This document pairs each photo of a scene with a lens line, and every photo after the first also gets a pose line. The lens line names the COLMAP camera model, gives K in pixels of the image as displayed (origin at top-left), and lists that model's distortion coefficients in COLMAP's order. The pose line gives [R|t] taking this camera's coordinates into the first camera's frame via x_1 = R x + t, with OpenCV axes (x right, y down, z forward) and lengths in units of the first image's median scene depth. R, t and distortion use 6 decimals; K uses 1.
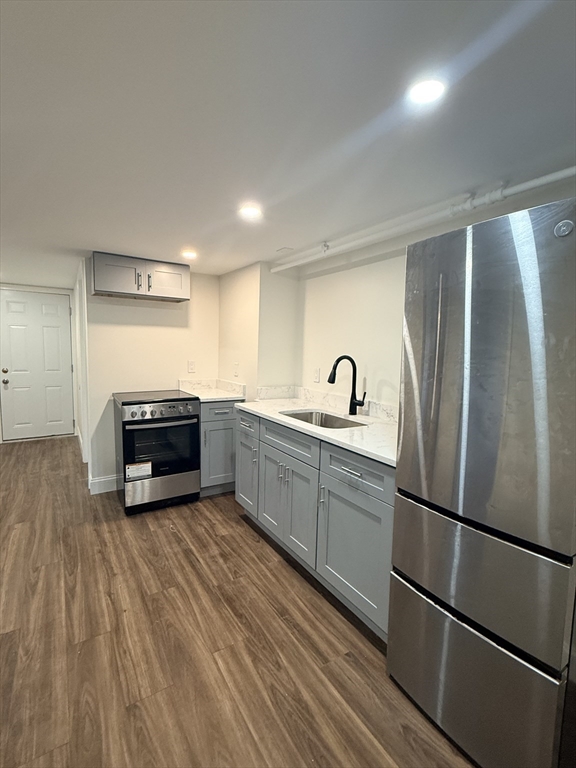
lens RADIAL K [[359.3, 0, 289.1], [0, 359.3, 382.5], [0, 0, 1]] dist [0.003403, -0.001390]
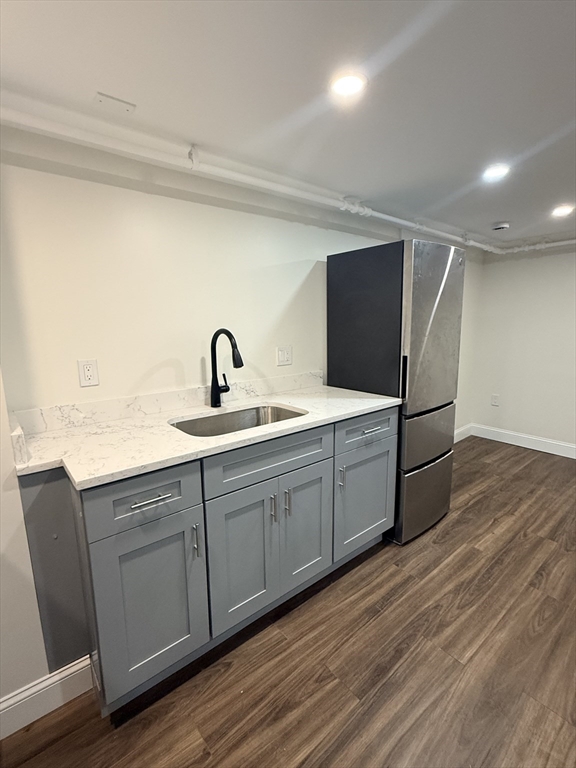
lens RADIAL K [[359.3, 0, 288.4], [0, 359.3, 382.5], [0, 0, 1]] dist [0.003403, -0.001390]
pose [[-0.117346, -0.193205, 0.974116, -0.802596], [0.108923, 0.972471, 0.206000, -0.141931], [-0.987100, 0.130277, -0.093070, 1.276679]]
